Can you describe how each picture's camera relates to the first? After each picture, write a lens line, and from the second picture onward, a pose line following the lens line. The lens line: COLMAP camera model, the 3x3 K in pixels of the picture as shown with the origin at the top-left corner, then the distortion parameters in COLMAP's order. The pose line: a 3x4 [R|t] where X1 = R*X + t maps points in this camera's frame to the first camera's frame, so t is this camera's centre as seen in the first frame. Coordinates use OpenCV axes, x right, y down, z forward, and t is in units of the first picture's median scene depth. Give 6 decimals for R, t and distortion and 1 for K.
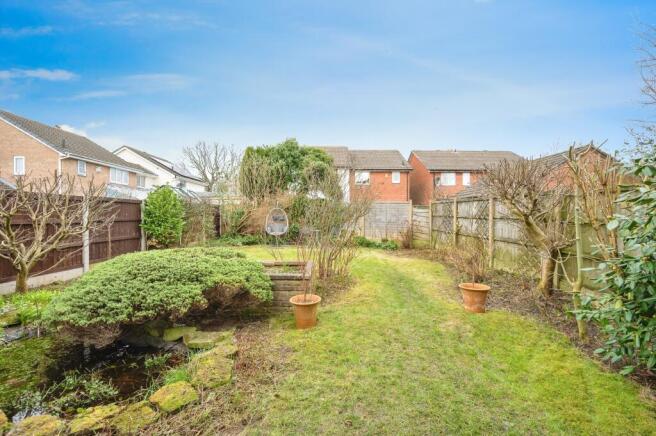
lens RADIAL K [[271.5, 0, 328.0], [0, 271.5, 218.0], [0, 0, 1]] dist [-0.000906, -0.000152]
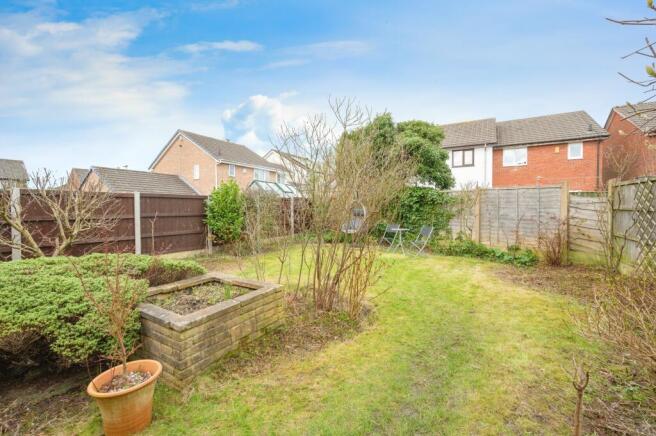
lens RADIAL K [[279.8, 0, 328.8], [0, 279.8, 211.8], [0, 0, 1]] dist [0.002328, 0.000367]
pose [[0.867597, -0.000722, -0.497268, 0.137912], [0.002218, 0.999995, 0.002418, -0.004104], [0.497264, -0.003201, 0.867594, 0.195201]]
